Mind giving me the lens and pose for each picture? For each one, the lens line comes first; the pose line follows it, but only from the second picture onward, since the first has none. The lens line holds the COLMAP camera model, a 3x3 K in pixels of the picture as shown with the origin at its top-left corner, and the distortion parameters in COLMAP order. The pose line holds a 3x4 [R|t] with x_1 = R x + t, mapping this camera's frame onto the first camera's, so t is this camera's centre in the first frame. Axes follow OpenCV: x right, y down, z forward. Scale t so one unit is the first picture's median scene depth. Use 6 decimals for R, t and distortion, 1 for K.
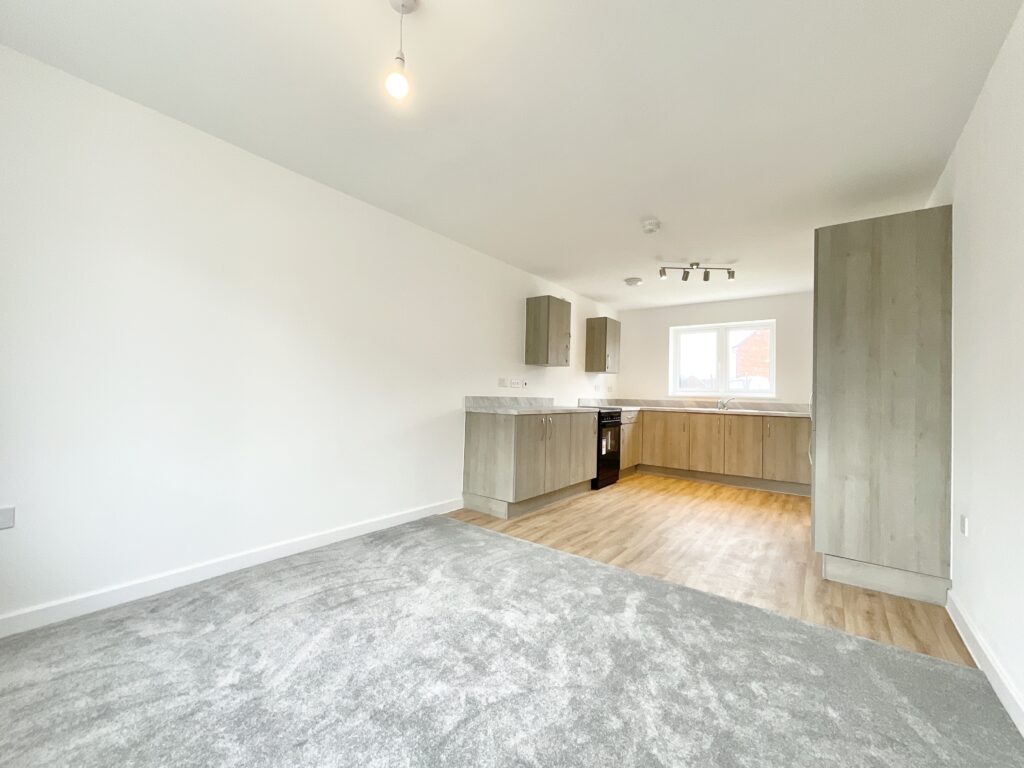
lens RADIAL K [[410.3, 0, 514.2], [0, 410.3, 381.9], [0, 0, 1]] dist [-0.002804, 0.000195]
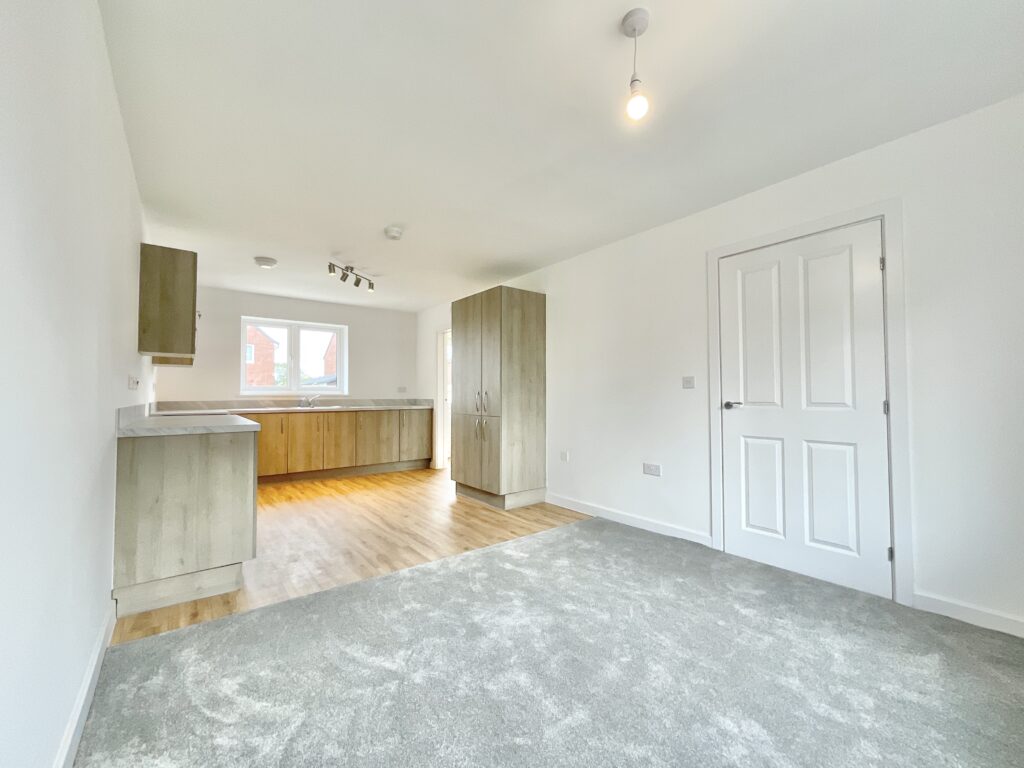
lens RADIAL K [[410.3, 0, 507.3], [0, 410.3, 382.1], [0, 0, 1]] dist [-0.002804, 0.000195]
pose [[0.273032, 0.003138, 0.962000, -0.385085], [-0.019440, 0.999808, 0.002256, -0.008469], [-0.961809, -0.019317, 0.273040, 0.288215]]
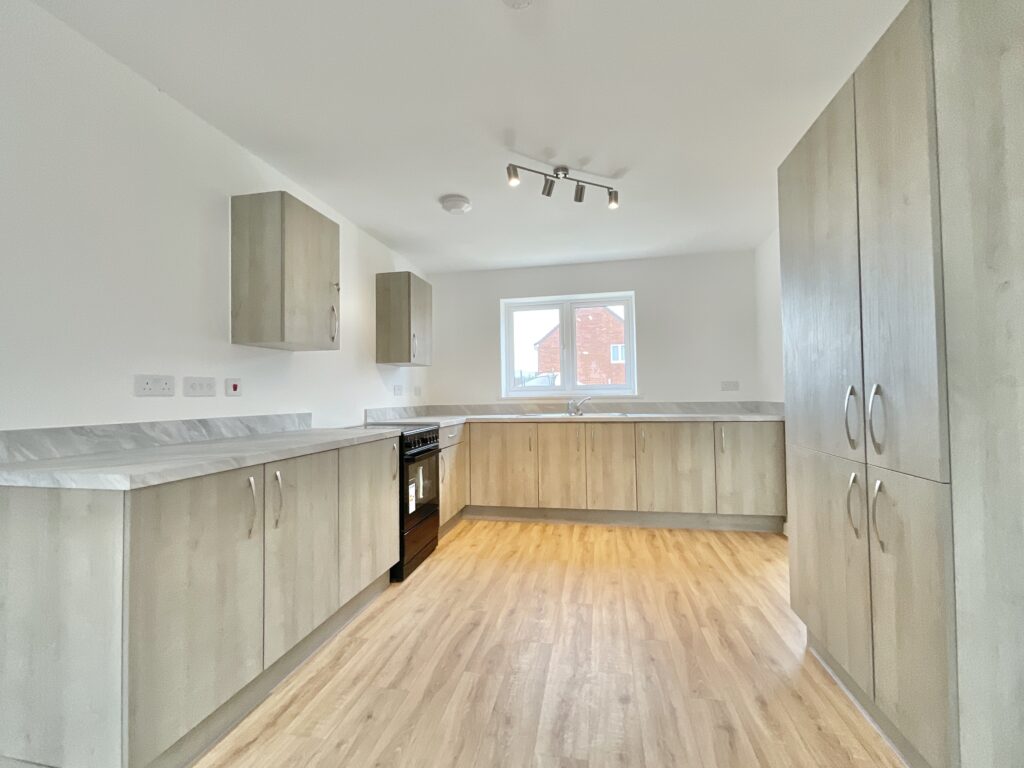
lens RADIAL K [[441.8, 0, 508.5], [0, 441.8, 385.4], [0, 0, 1]] dist [-0.002405, -0.000527]
pose [[0.903588, -0.029317, 0.427399, 0.087337], [0.025812, 0.999569, 0.013993, 0.003510], [-0.427624, -0.001611, 0.903955, 0.410662]]
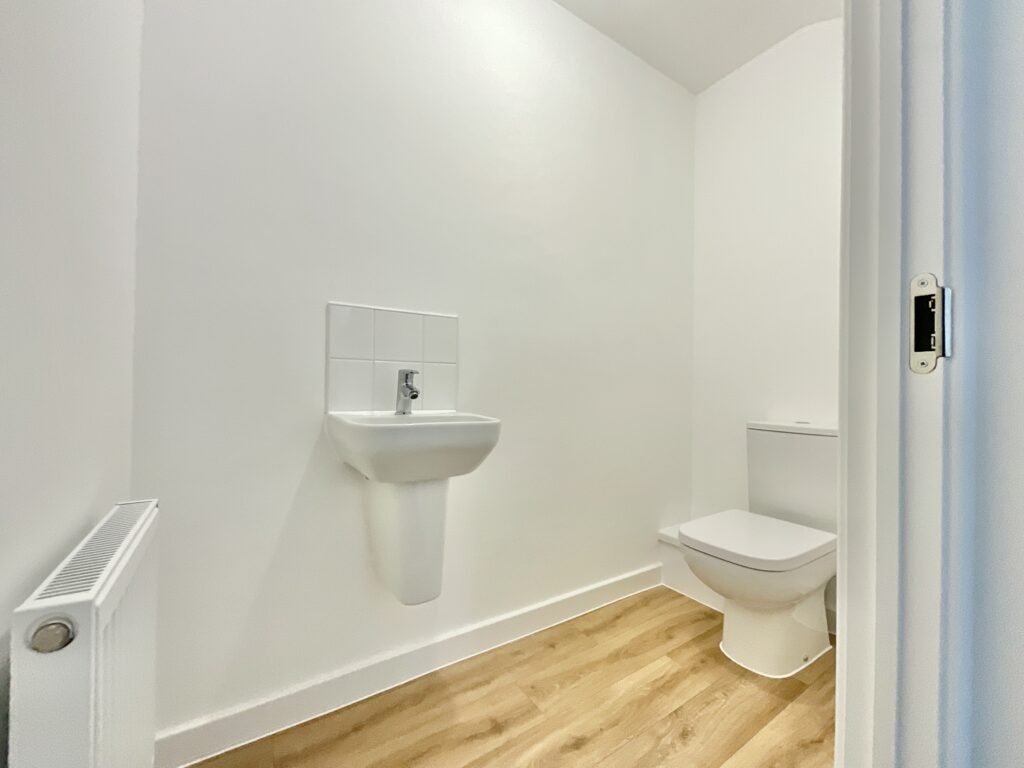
lens RADIAL K [[410.3, 0, 509.3], [0, 410.3, 381.9], [0, 0, 1]] dist [-0.002804, 0.000195]
pose [[0.939702, -0.005225, -0.341953, 0.201632], [0.011911, 0.999777, 0.017454, 0.043383], [0.341786, -0.020475, 0.939555, 0.448063]]
